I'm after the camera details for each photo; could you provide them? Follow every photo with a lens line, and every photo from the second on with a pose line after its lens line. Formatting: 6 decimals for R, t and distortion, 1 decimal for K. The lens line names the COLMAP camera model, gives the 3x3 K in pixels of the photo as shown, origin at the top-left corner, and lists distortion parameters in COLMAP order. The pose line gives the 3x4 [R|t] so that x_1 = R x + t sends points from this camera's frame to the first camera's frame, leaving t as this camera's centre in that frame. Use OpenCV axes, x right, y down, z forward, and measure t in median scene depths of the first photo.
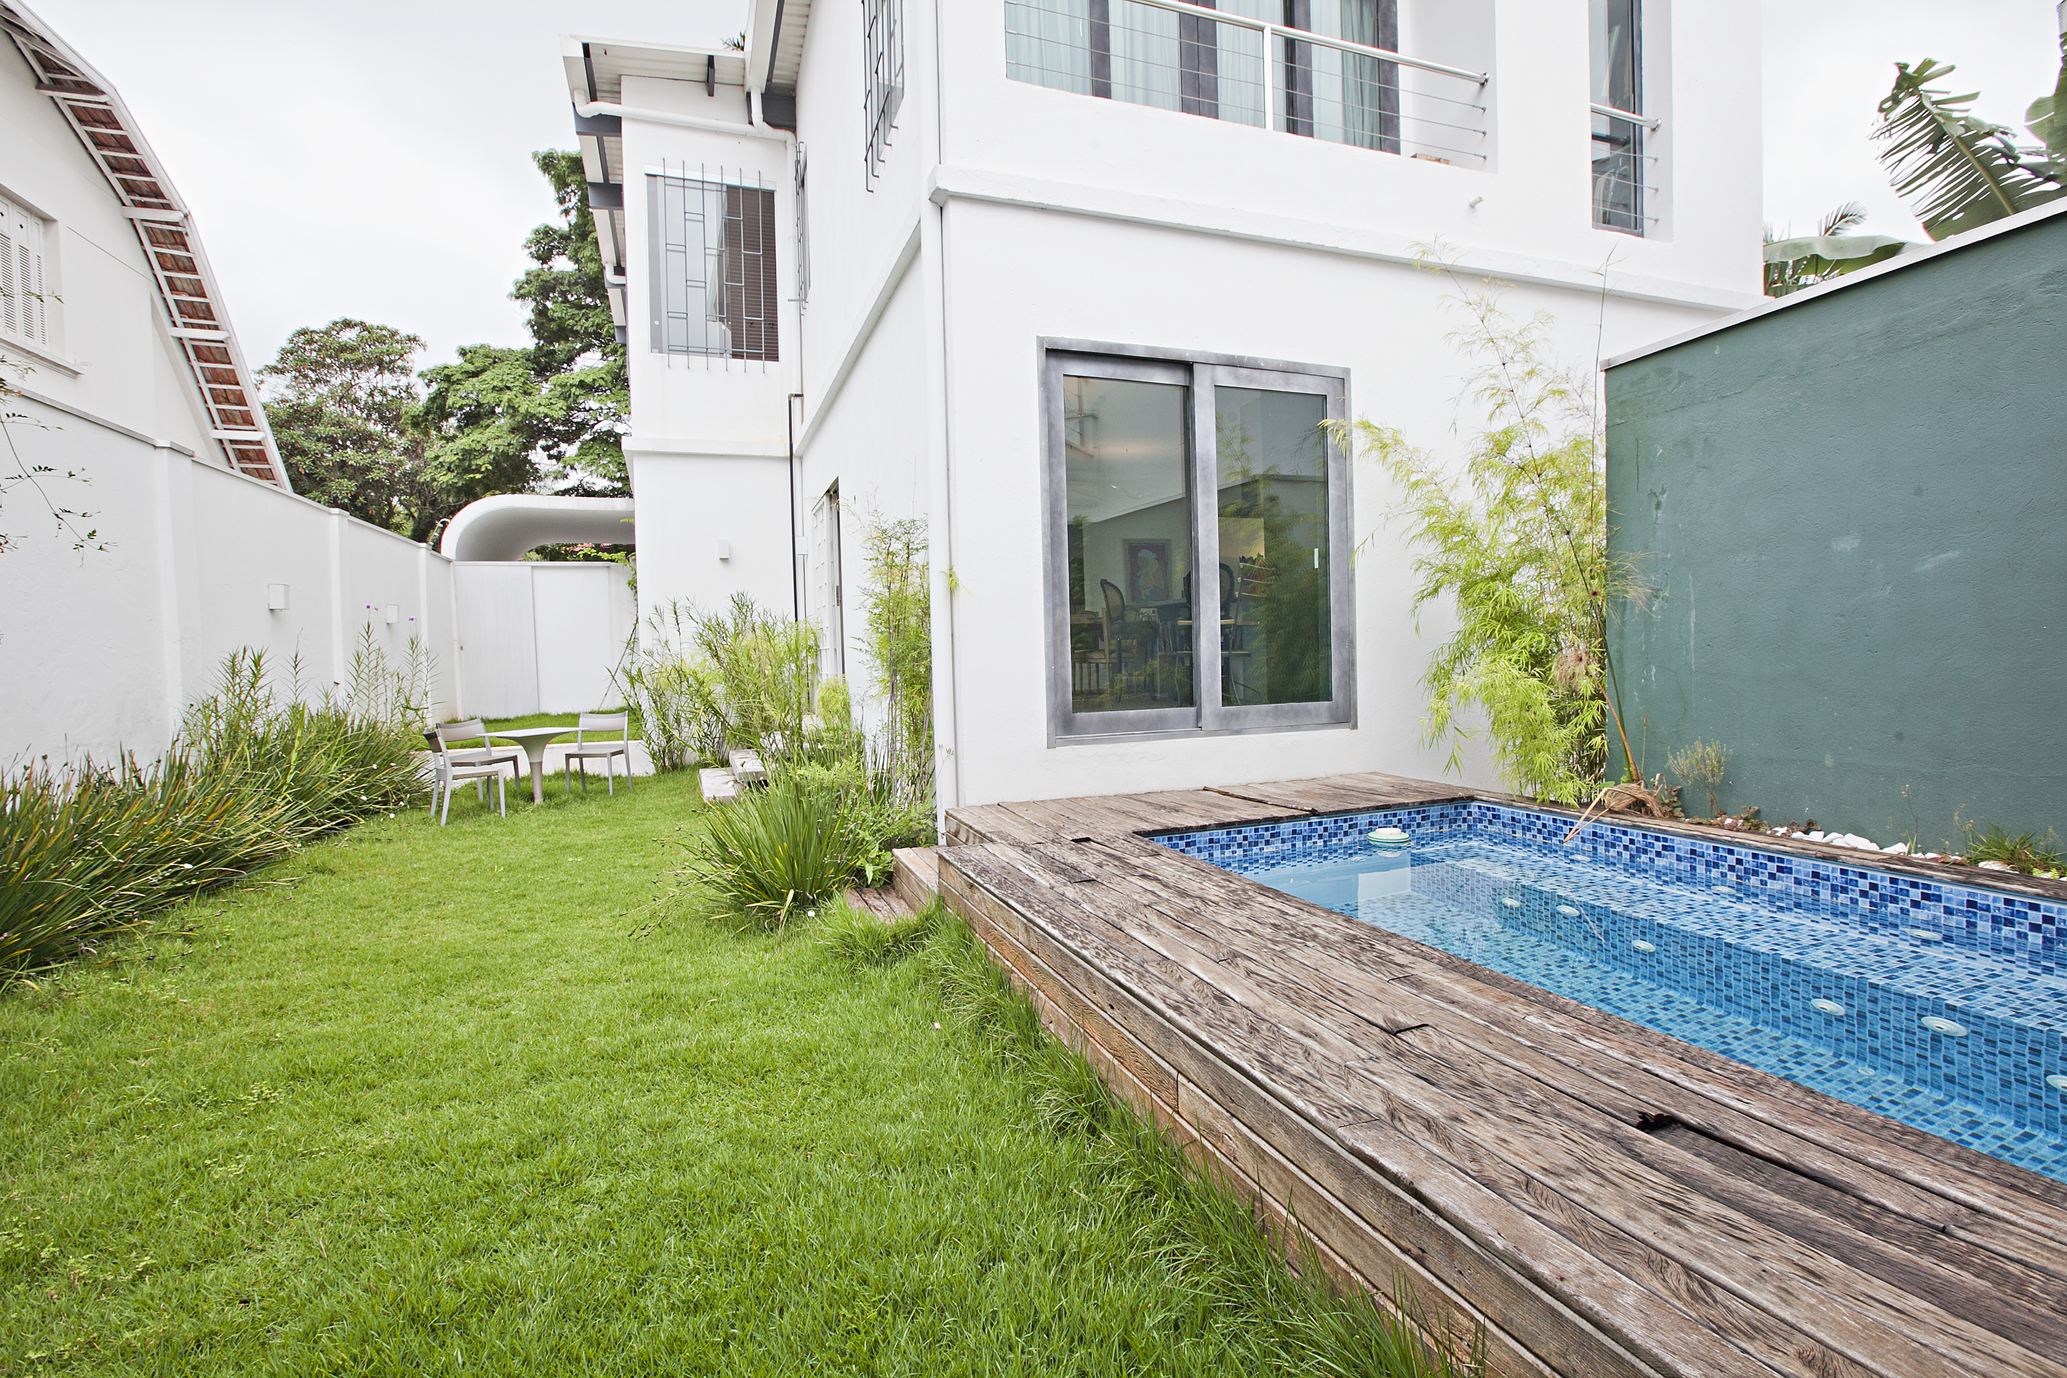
lens RADIAL K [[960.1, 0, 1026.7], [0, 960.1, 676.5], [0, 0, 1]] dist [-0.002467, -0.000119]
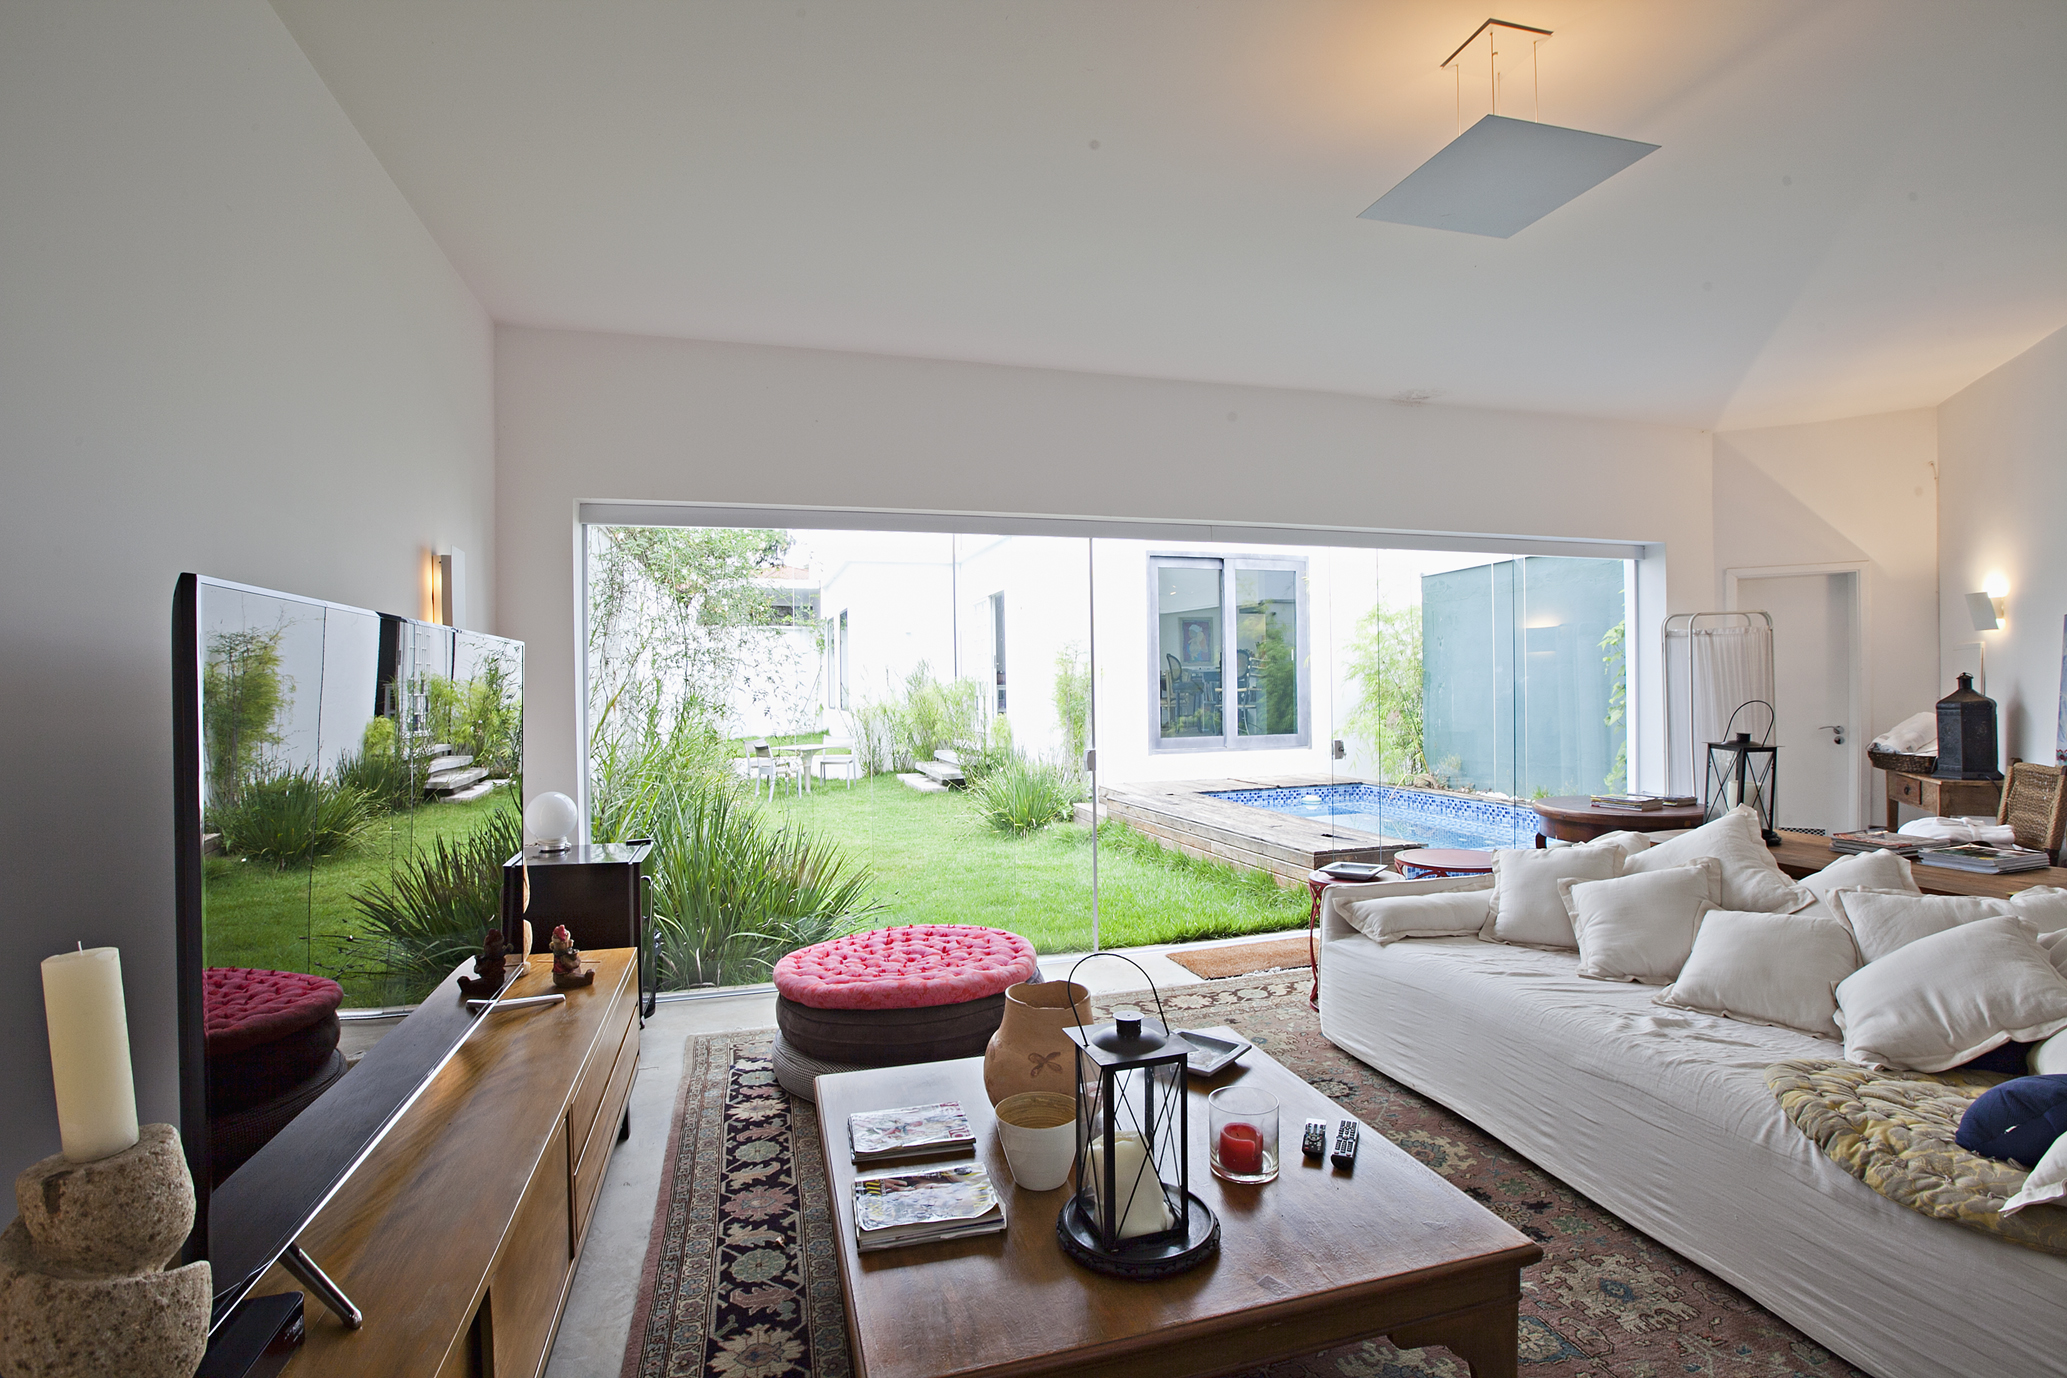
lens RADIAL K [[960.1, 0, 1040.8], [0, 960.1, 698.7], [0, 0, 1]] dist [-0.002467, -0.000119]
pose [[0.999518, 0.010816, -0.029090, -0.127519], [-0.011032, 0.999913, -0.007264, -0.023394], [0.029009, 0.007582, 0.999550, -0.882734]]
